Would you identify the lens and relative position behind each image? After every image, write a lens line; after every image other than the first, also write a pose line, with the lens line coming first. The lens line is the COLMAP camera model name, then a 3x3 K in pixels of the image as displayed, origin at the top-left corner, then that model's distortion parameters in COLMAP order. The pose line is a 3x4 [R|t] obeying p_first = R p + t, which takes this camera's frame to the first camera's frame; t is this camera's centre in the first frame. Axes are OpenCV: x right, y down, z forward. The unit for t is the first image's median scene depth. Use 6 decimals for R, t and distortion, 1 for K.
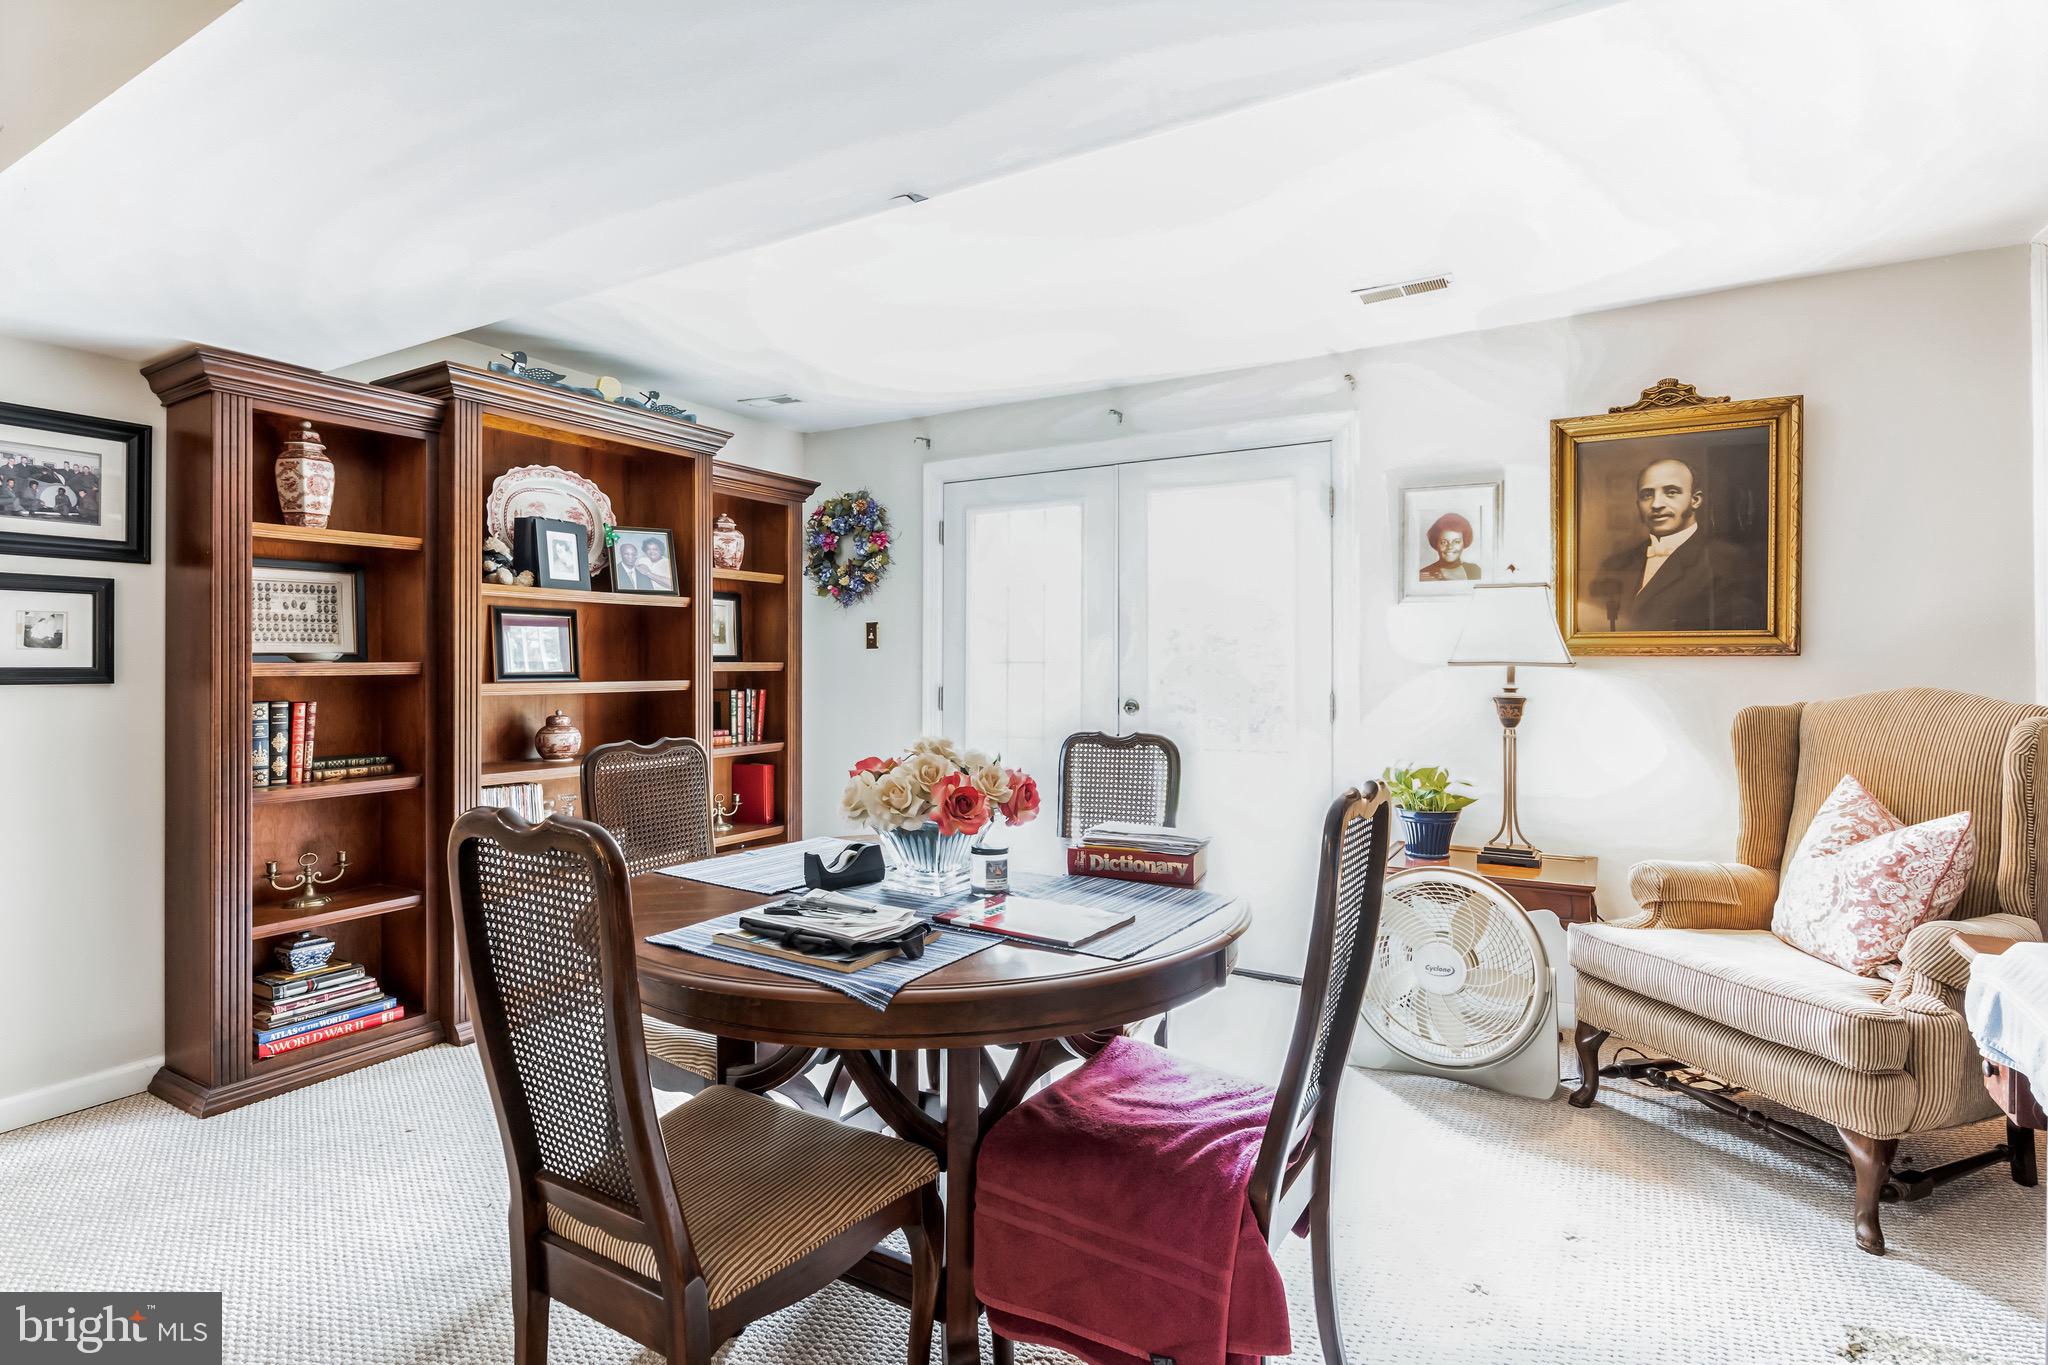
lens RADIAL K [[1025.8, 0, 1030.0], [0, 1025.8, 665.4], [0, 0, 1]] dist [-0.001003, 0.000953]
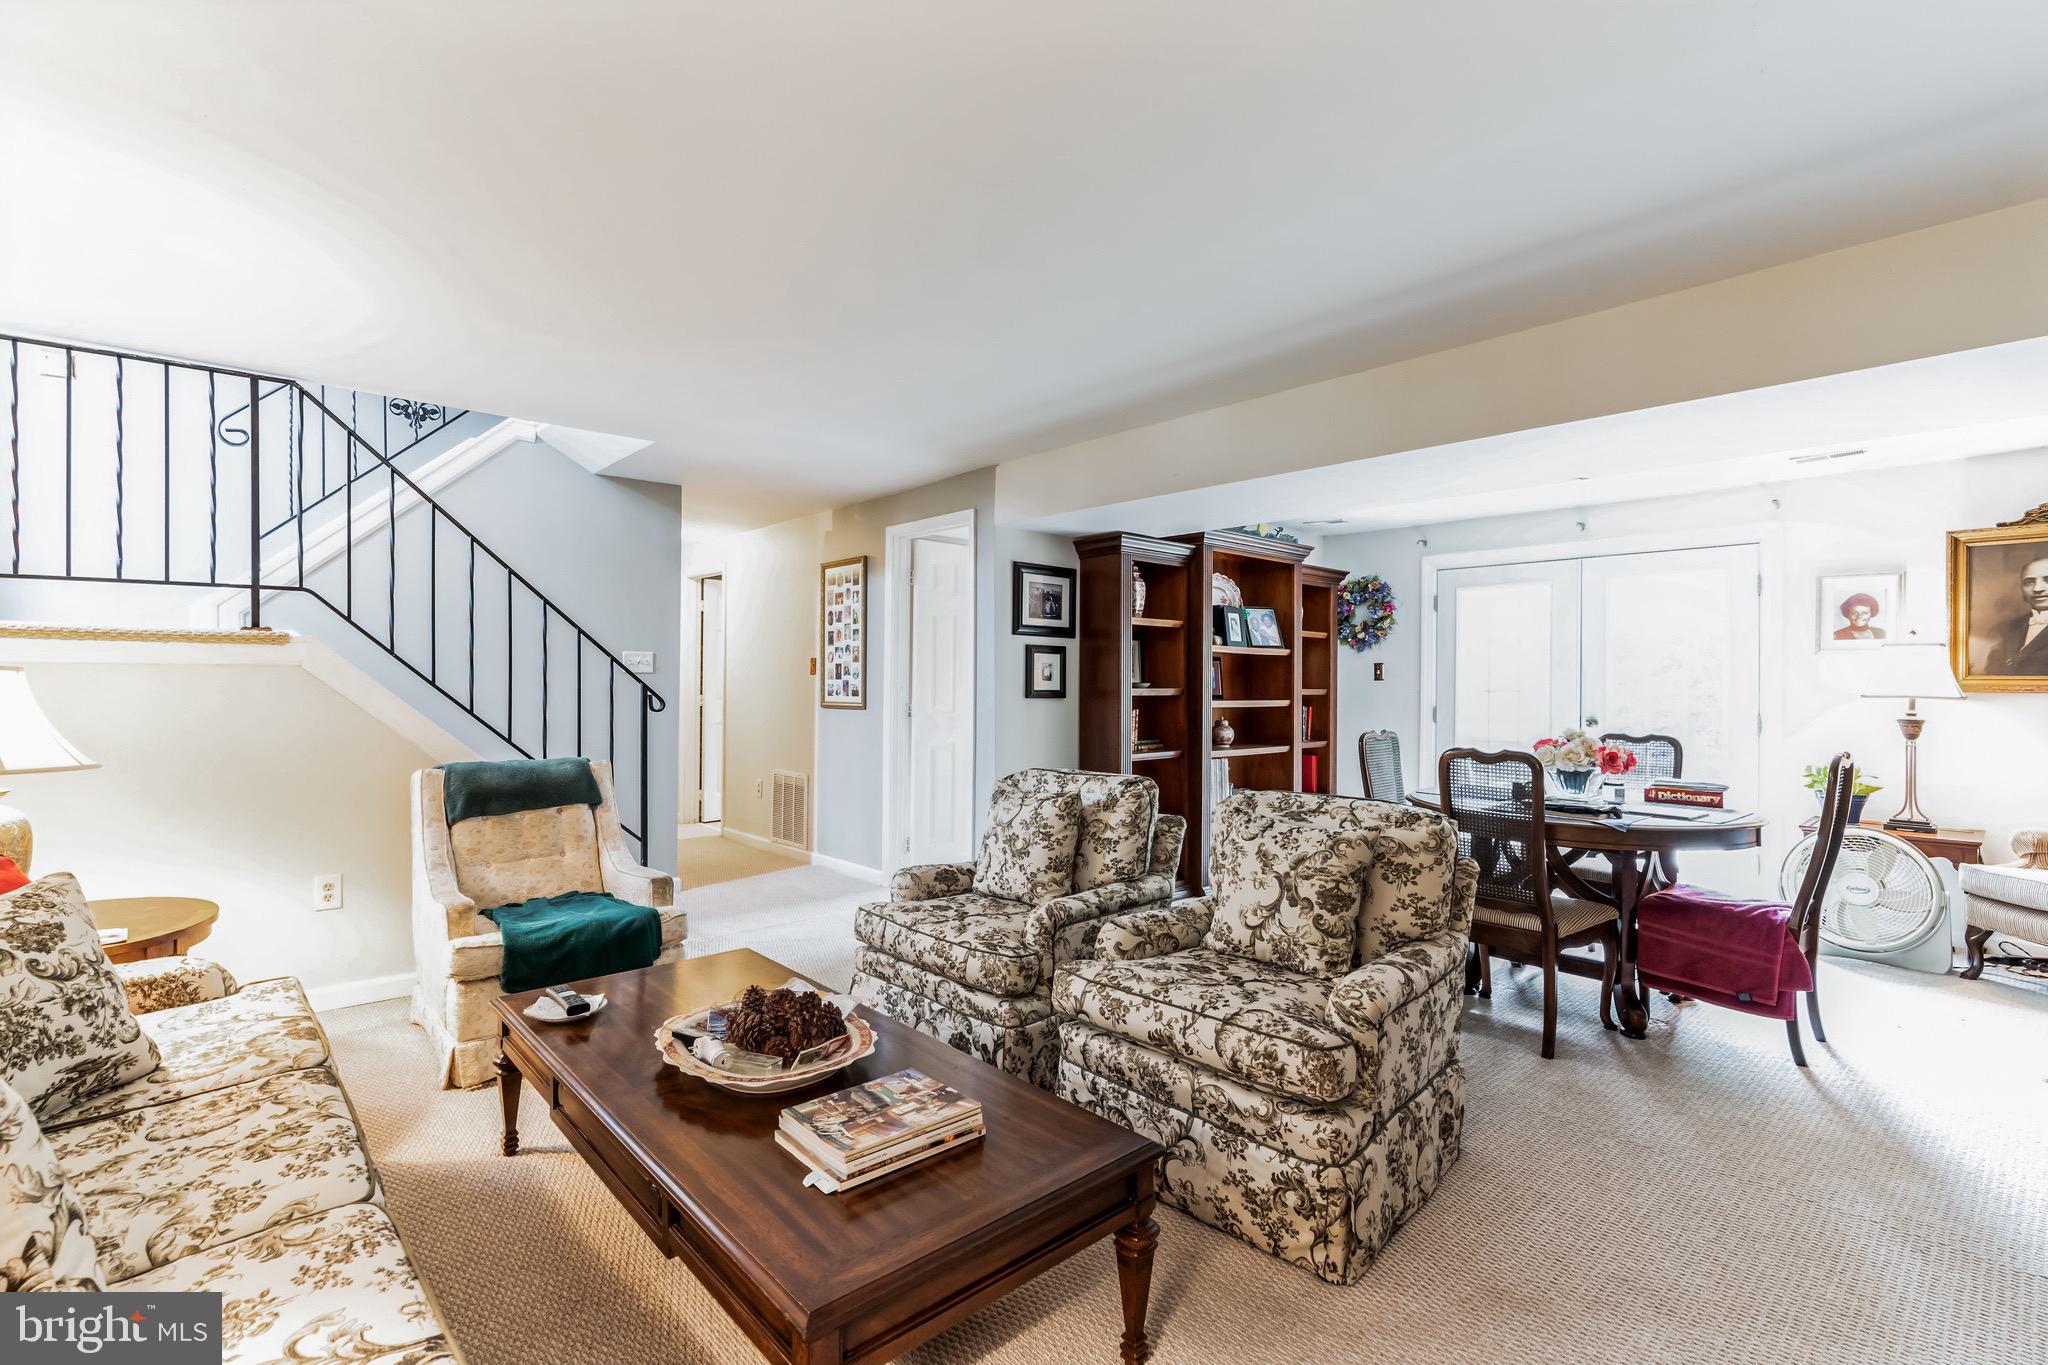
lens RADIAL K [[935.4, 0, 1029.2], [0, 935.4, 682.9], [0, 0, 1]] dist [-0.002785, 0.001990]
pose [[0.955616, 0.008799, -0.294485, -0.361987], [-0.010362, 0.999939, -0.003748, -0.003840], [0.294434, 0.006633, 0.955649, -0.683607]]
